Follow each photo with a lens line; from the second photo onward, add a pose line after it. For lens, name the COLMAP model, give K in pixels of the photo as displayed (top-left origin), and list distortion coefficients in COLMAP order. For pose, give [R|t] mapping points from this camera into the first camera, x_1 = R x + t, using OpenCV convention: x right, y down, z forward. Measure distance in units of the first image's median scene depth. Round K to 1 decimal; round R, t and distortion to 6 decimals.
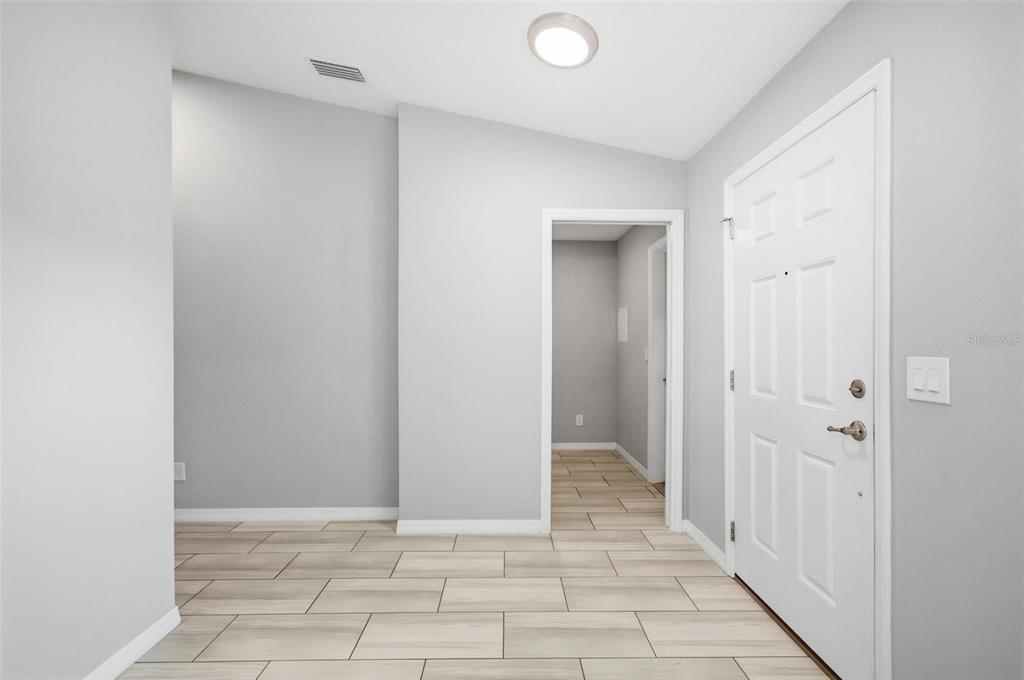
lens RADIAL K [[460.8, 0, 511.9], [0, 460.8, 341.8], [0, 0, 1]] dist [0.000661, 0.006956]
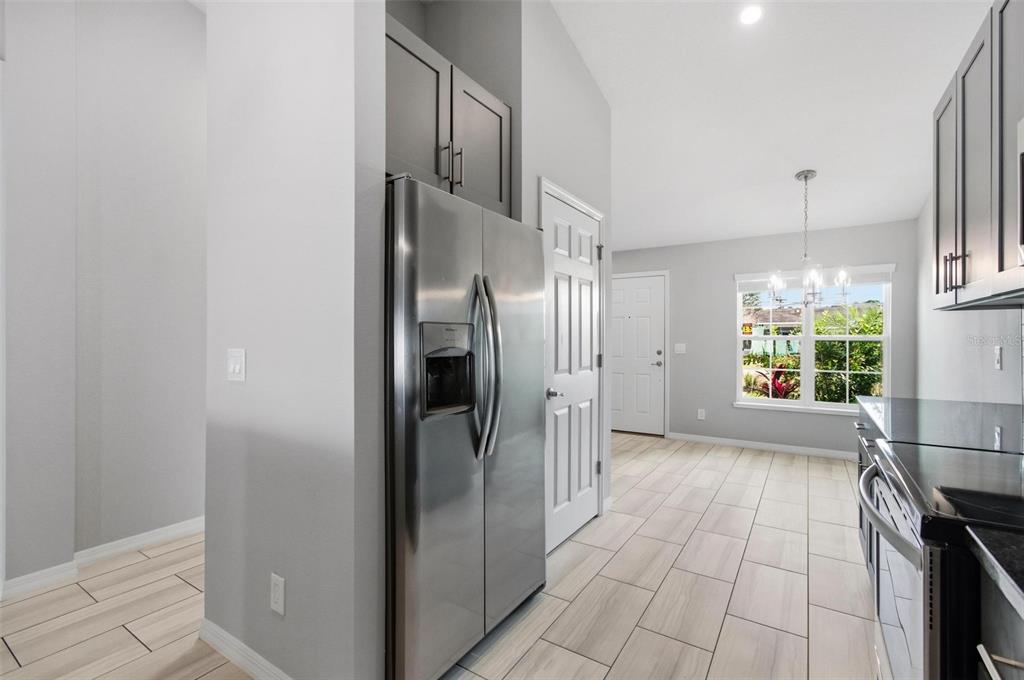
lens RADIAL K [[460.8, 0, 511.9], [0, 460.8, 341.8], [0, 0, 1]] dist [0.000661, 0.006956]
pose [[0.562831, 0.006785, 0.826544, -1.947795], [-0.005738, 0.999974, -0.004302, 0.025450], [-0.826552, -0.002321, 0.562856, -0.066712]]
